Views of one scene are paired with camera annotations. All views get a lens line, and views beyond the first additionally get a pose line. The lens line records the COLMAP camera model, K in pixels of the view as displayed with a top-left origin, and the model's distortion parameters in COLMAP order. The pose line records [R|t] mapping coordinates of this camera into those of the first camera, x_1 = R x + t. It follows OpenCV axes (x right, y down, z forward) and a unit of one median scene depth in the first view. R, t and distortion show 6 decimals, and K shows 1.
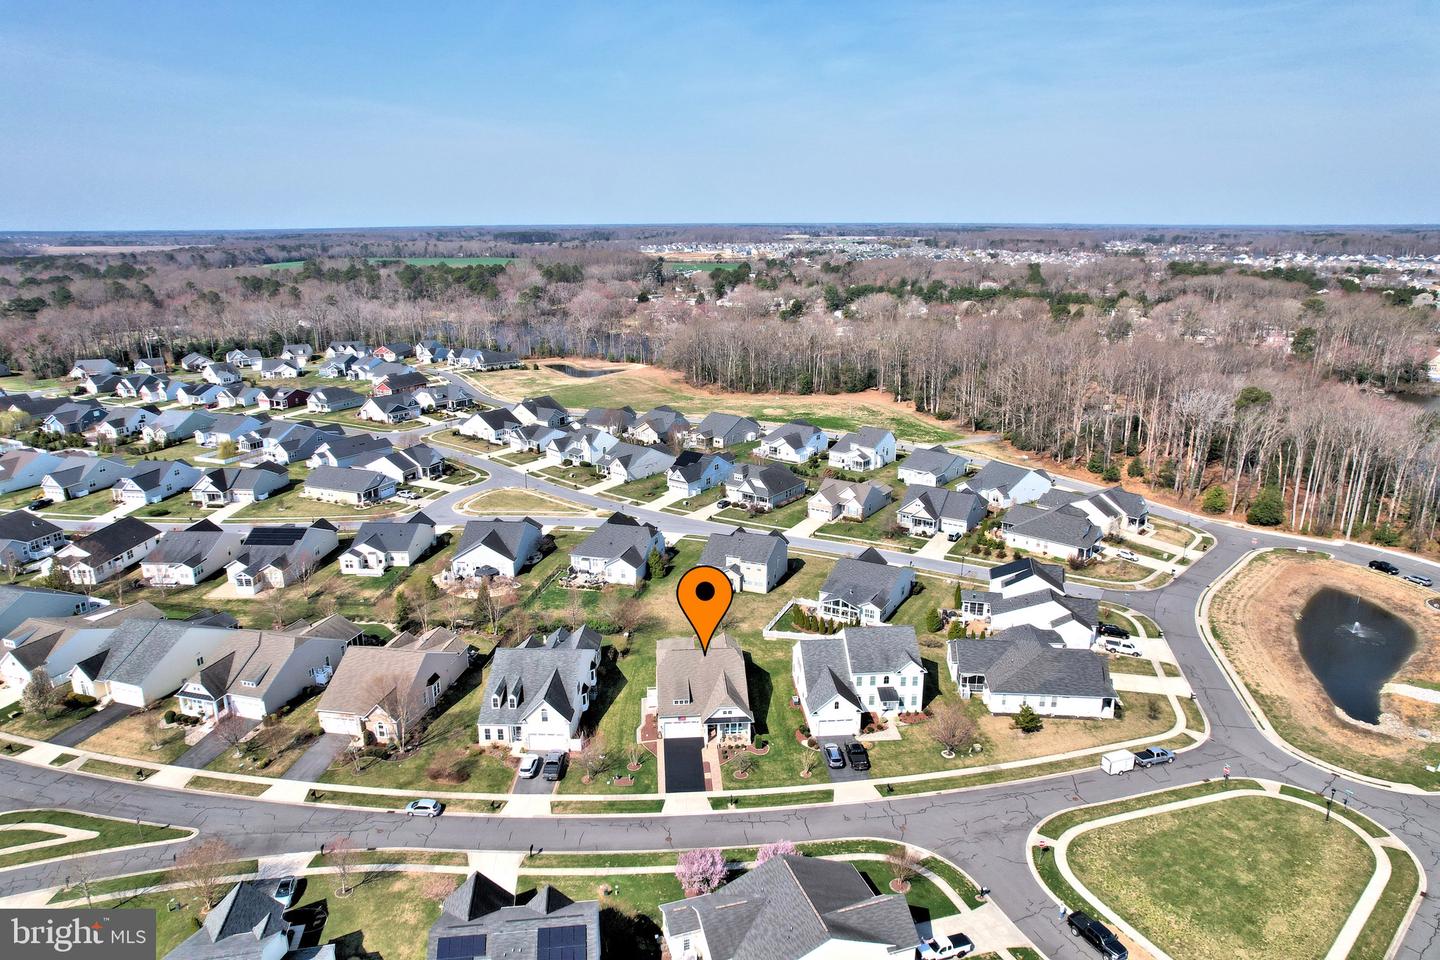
lens RADIAL K [[921.4, 0, 709.2], [0, 921.4, 486.7], [0, 0, 1]] dist [-0.068045, 0.056173]
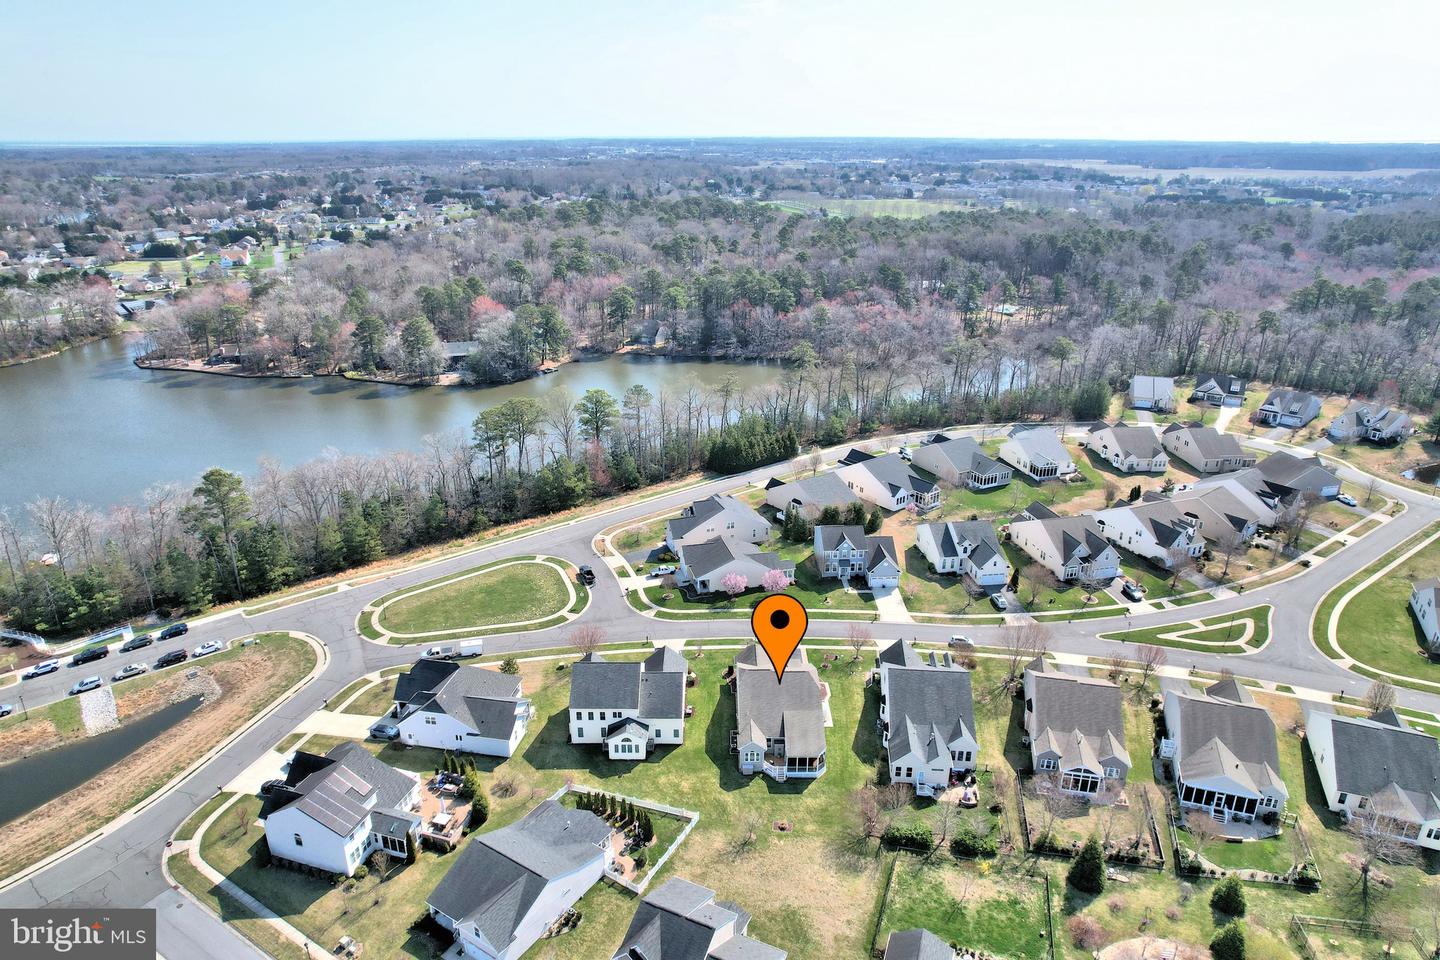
lens RADIAL K [[921.4, 0, 722.4], [0, 921.4, 472.4], [0, 0, 1]] dist [-0.068045, 0.056173]
pose [[-0.997967, -0.017390, 0.061322, -0.006104], [0.022682, 0.802199, 0.596626, -0.543322], [-0.059567, 0.596804, -0.800173, 1.439974]]
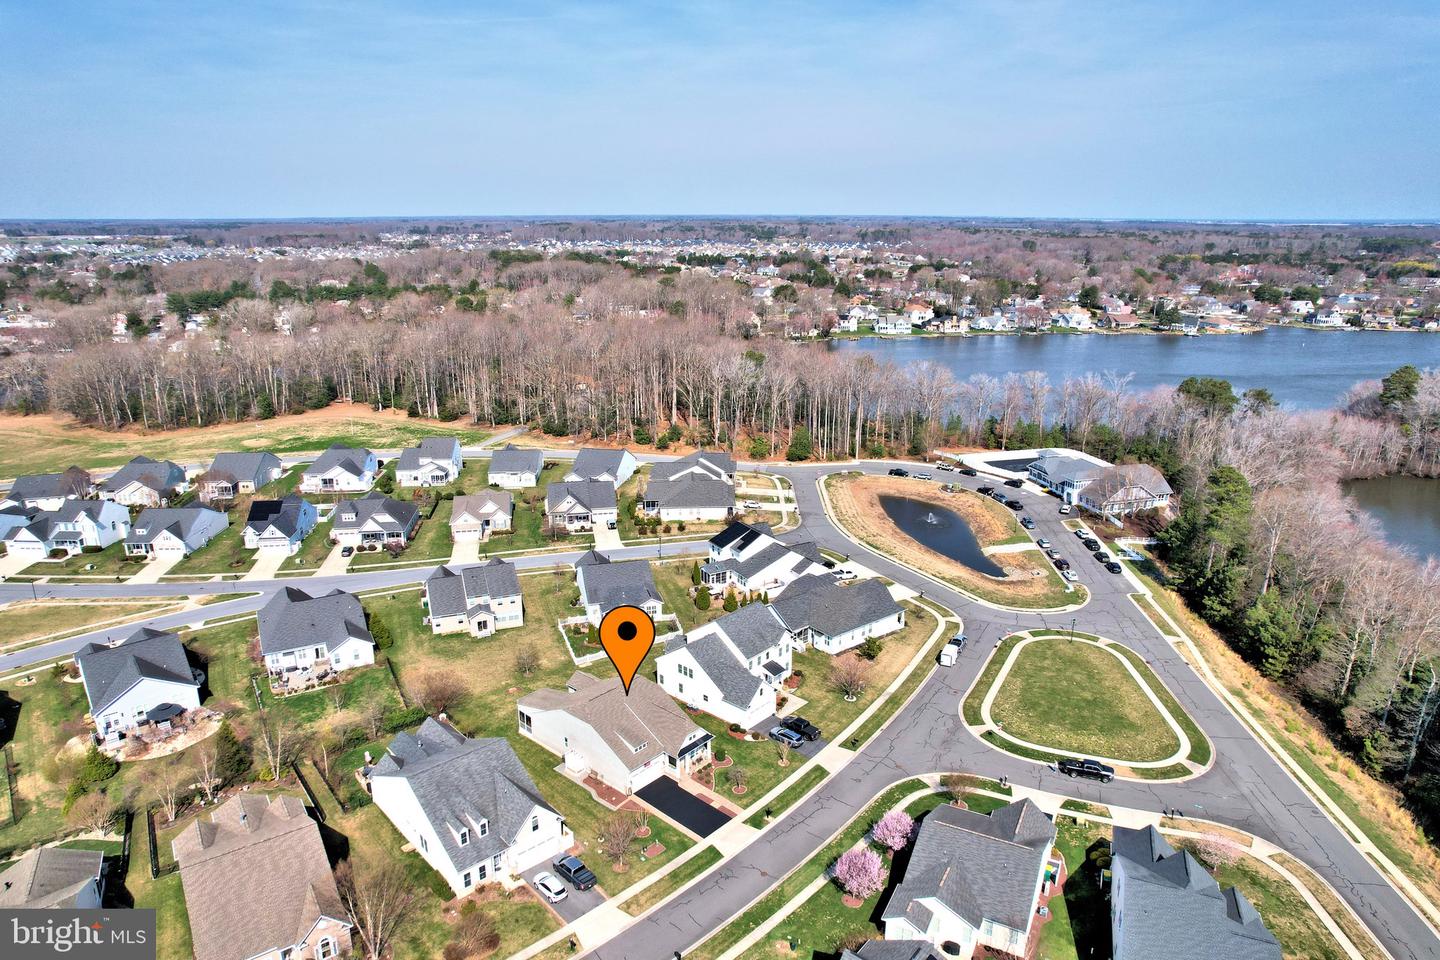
lens RADIAL K [[921.4, 0, 713.8], [0, 921.4, 486.2], [0, 0, 1]] dist [-0.068045, 0.056173]
pose [[0.719084, -0.195695, 0.666799, -0.421877], [0.191495, 0.978181, 0.080570, -0.061887], [-0.668017, 0.069752, 0.740869, 0.204637]]
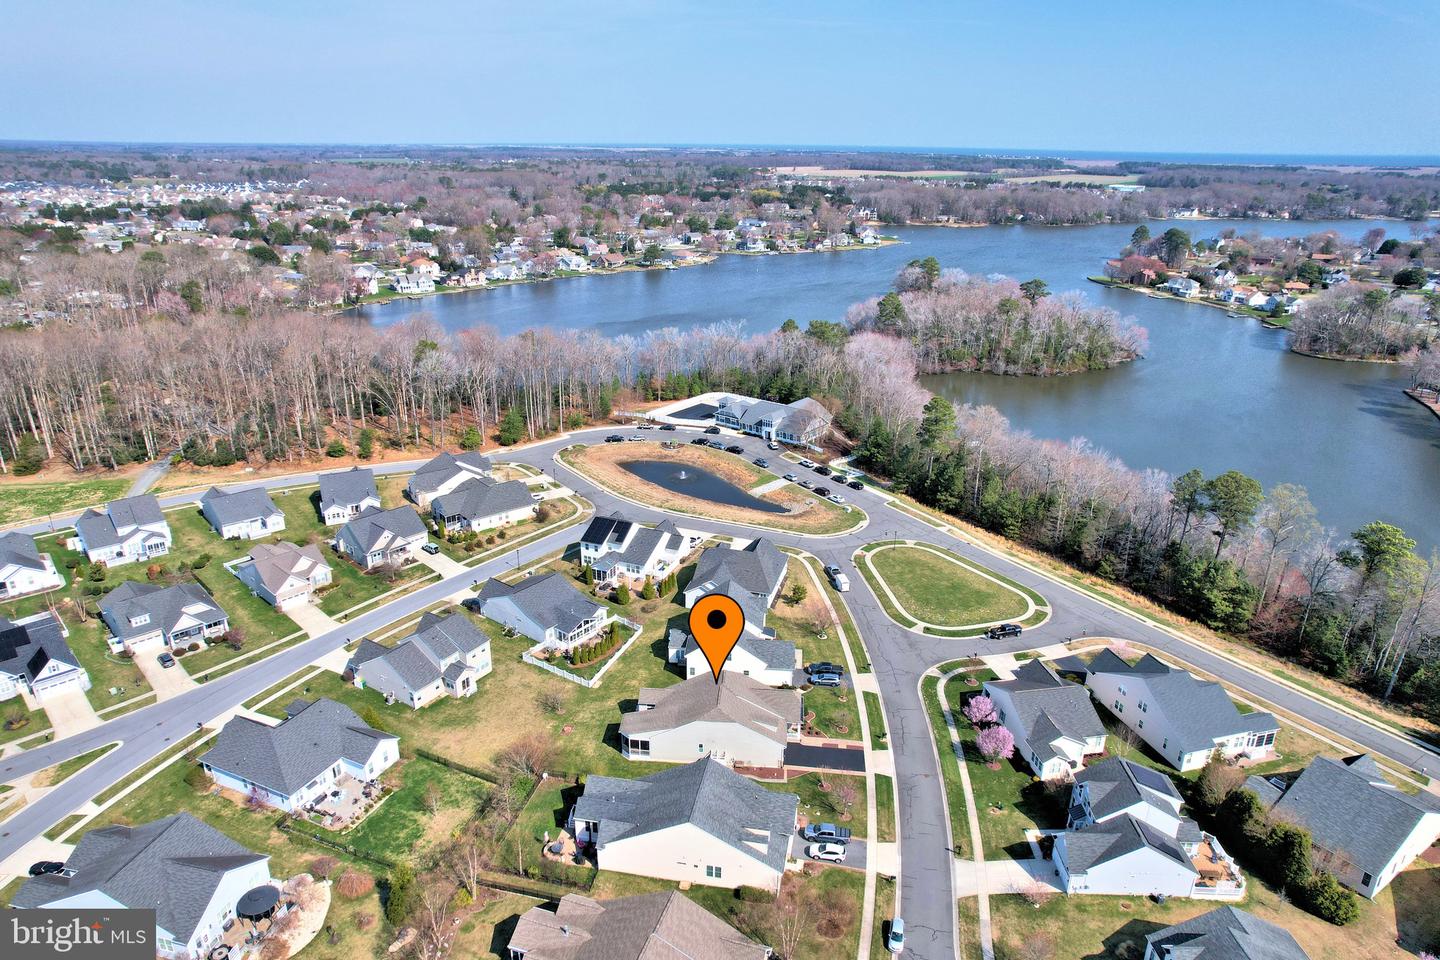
lens RADIAL K [[921.4, 0, 715.7], [0, 921.4, 481.7], [0, 0, 1]] dist [-0.068045, 0.056173]
pose [[0.150275, -0.341220, 0.927893, -0.735602], [0.266143, 0.917866, 0.294430, -0.281878], [-0.952148, 0.202707, 0.228746, 0.606048]]
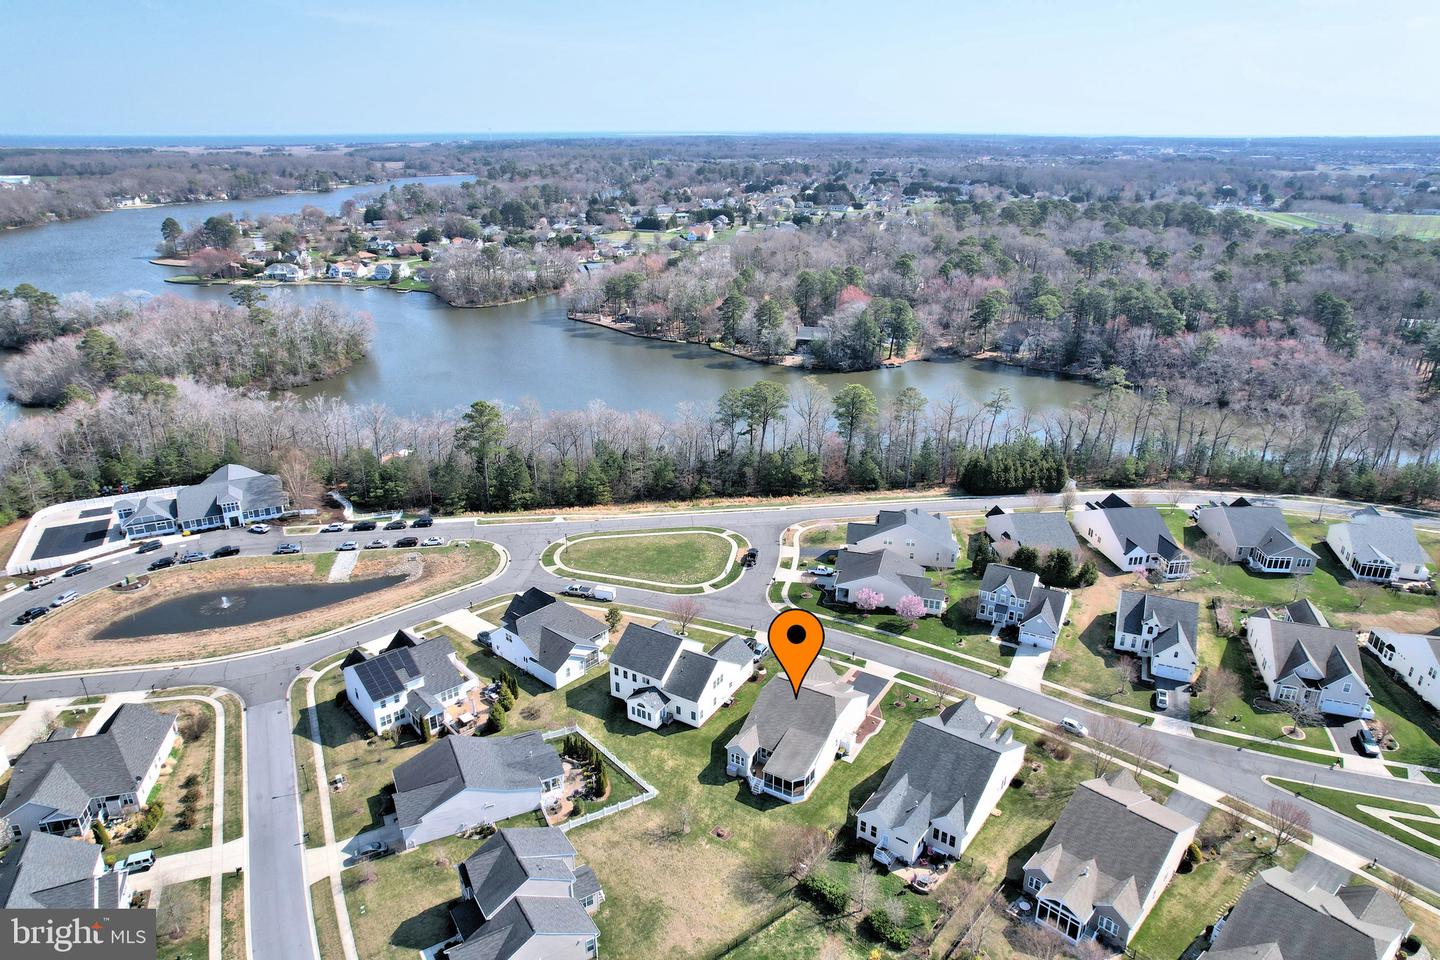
lens RADIAL K [[921.4, 0, 717.0], [0, 921.4, 479.2], [0, 0, 1]] dist [-0.068045, 0.056173]
pose [[-0.821571, -0.201030, 0.533487, -0.359071], [0.163107, 0.813769, 0.557831, -0.503953], [-0.546276, 0.545313, -0.635780, 1.321207]]
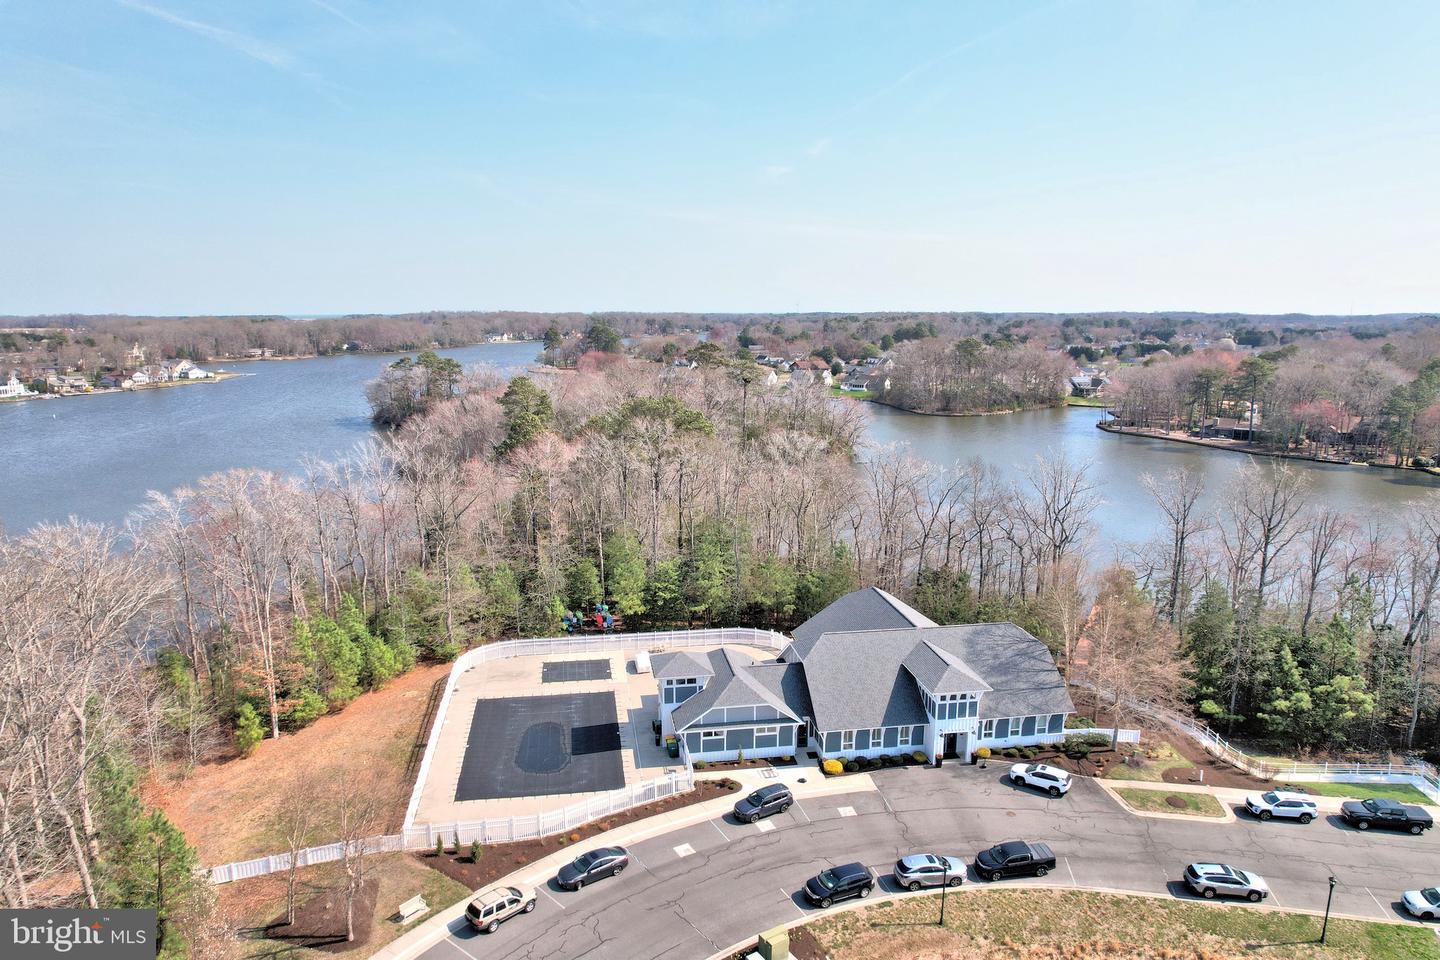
lens RADIAL K [[921.4, 0, 718.6], [0, 921.4, 477.3], [0, 0, 1]] dist [-0.068045, 0.056173]
pose [[-0.615612, -0.136596, 0.776121, 0.649107], [0.223393, 0.914214, 0.338094, -0.142546], [-0.755723, 0.381515, -0.532287, 1.189025]]
